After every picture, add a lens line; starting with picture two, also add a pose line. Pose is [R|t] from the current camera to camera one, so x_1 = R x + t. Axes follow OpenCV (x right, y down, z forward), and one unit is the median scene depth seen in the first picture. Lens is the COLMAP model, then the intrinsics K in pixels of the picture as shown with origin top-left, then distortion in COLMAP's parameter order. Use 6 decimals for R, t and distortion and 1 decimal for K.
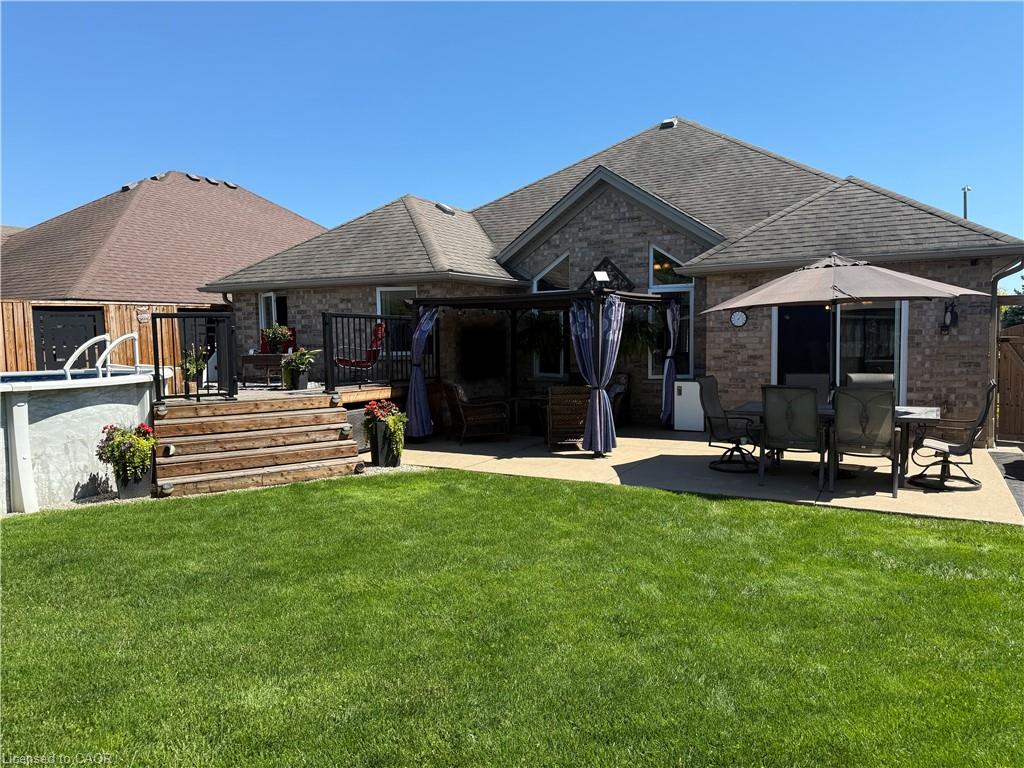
lens RADIAL K [[716.3, 0, 523.6], [0, 716.3, 386.1], [0, 0, 1]] dist [0.121980, -0.203229]
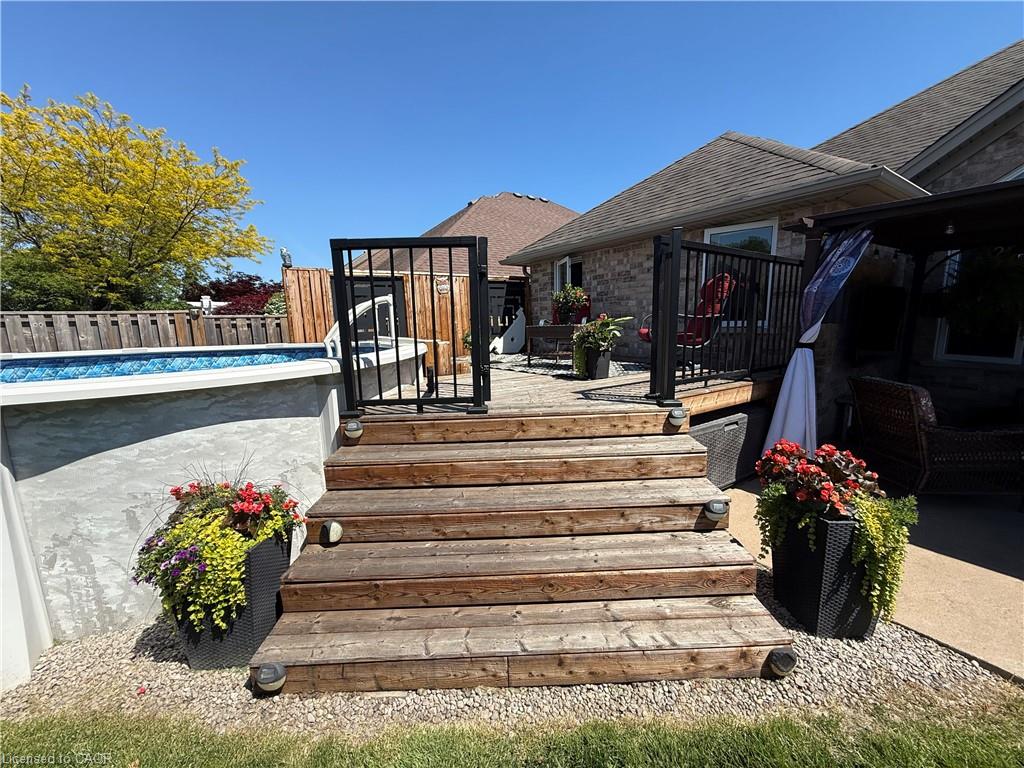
lens RADIAL K [[408.5, 0, 508.7], [0, 408.5, 384.9], [0, 0, 1]] dist [-0.000893, -0.000230]
pose [[0.886385, 0.066746, -0.458112, -0.218606], [-0.023159, 0.994706, 0.100116, -0.025603], [0.462369, -0.078132, 0.883239, 0.658885]]
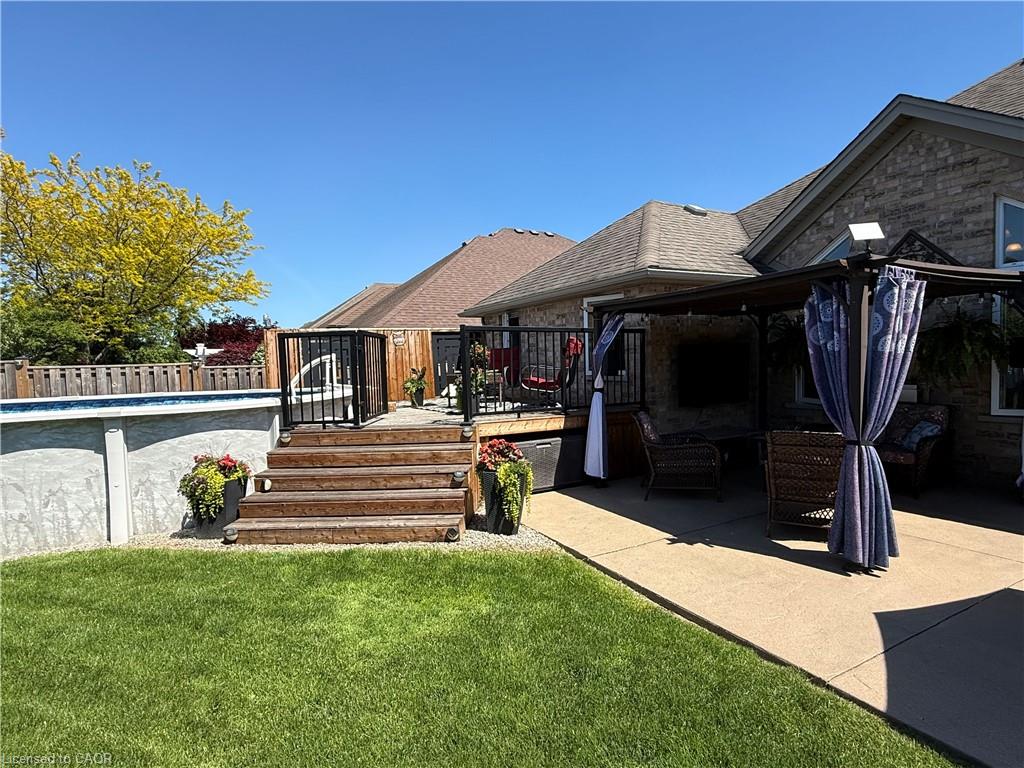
lens RADIAL K [[534.7, 0, 507.2], [0, 534.7, 385.5], [0, 0, 1]] dist [-0.001563, -0.001323]
pose [[0.836152, 0.015584, -0.548276, 0.095557], [-0.021703, 0.999754, -0.004682, -0.029848], [0.548068, 0.015814, 0.836284, 0.483467]]
